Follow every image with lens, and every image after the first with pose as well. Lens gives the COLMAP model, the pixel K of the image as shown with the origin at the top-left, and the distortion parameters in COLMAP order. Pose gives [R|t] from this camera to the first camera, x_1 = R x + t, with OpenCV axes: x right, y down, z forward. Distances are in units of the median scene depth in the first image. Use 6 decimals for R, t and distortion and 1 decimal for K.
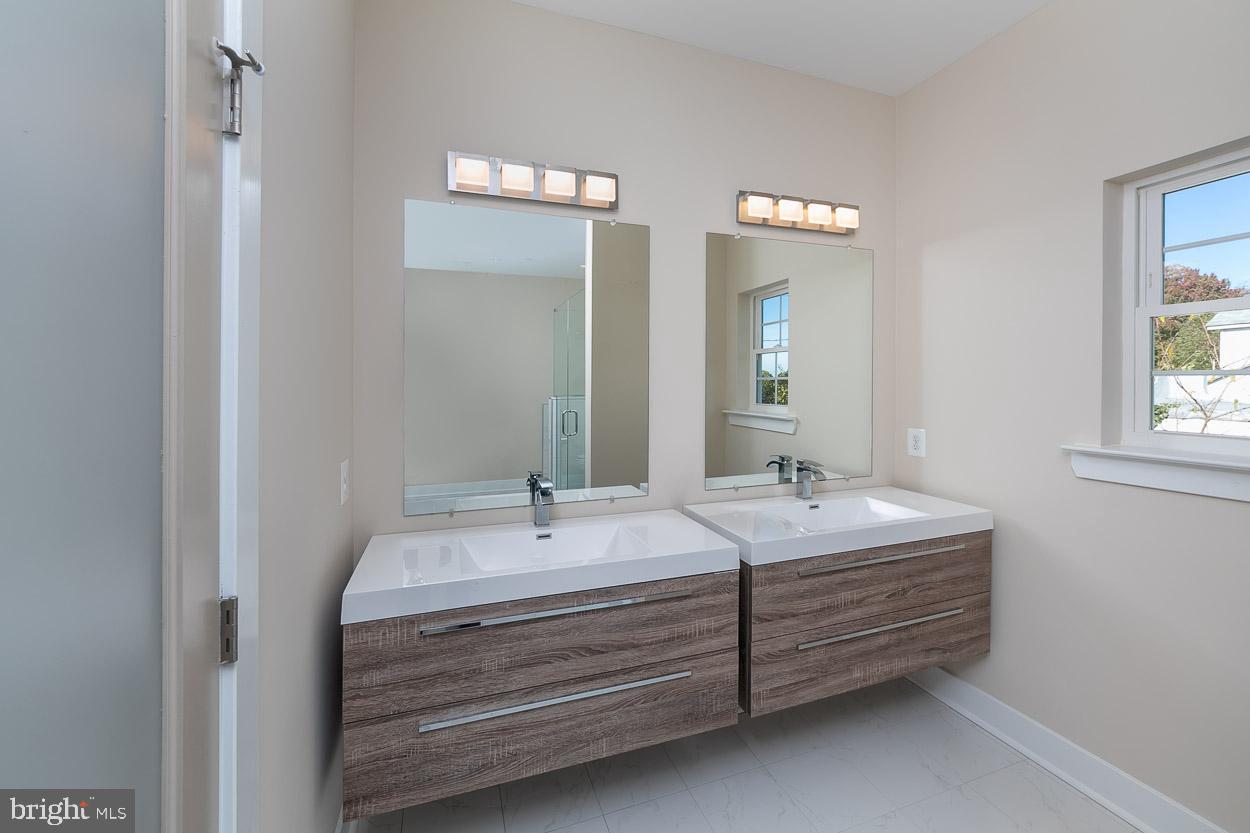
lens RADIAL K [[488.3, 0, 621.5], [0, 488.3, 393.8], [0, 0, 1]] dist [-0.011467, 0.000045]
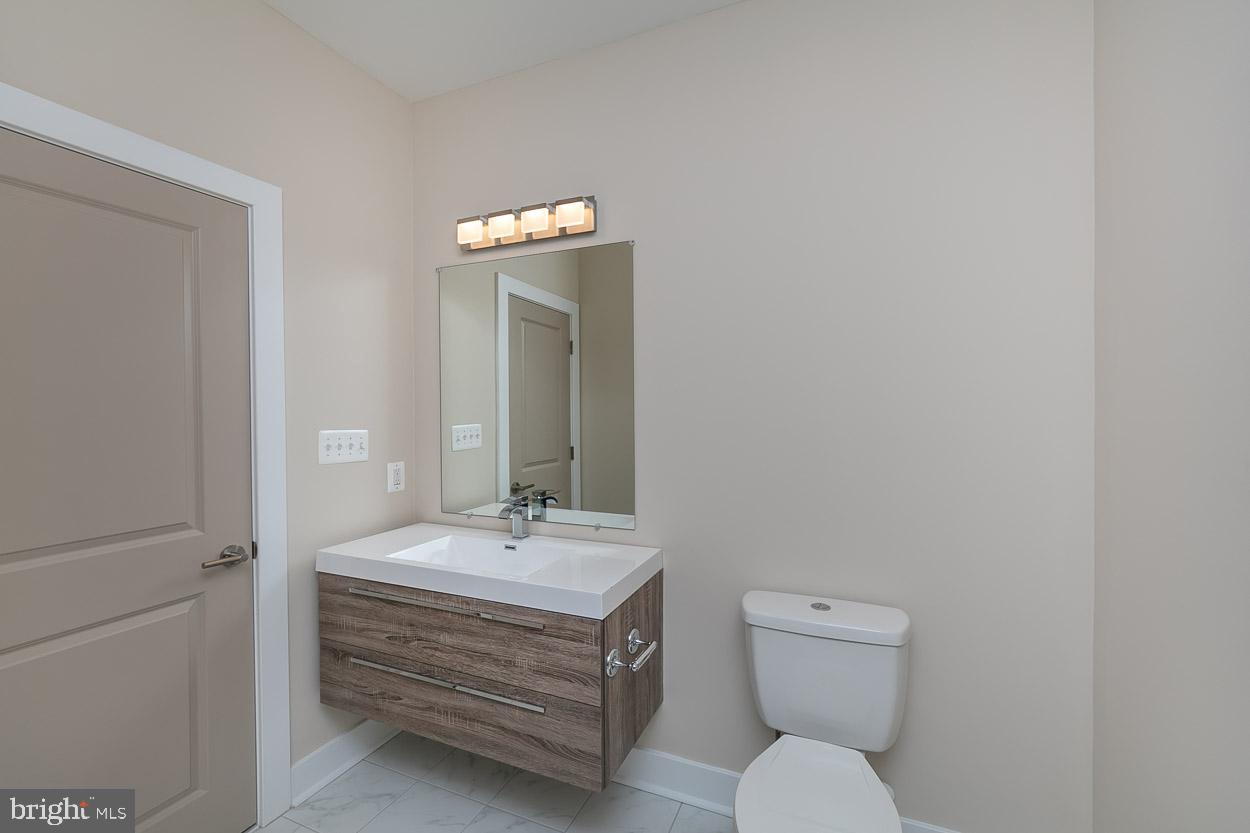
lens RADIAL K [[534.5, 0, 628.0], [0, 534.5, 391.5], [0, 0, 1]] dist [-0.018857, -0.000456]
pose [[0.744393, -0.015872, -0.667553, 0.943150], [-0.013465, 0.999157, -0.038771, -0.014531], [0.667606, 0.037849, 0.743552, 0.315475]]
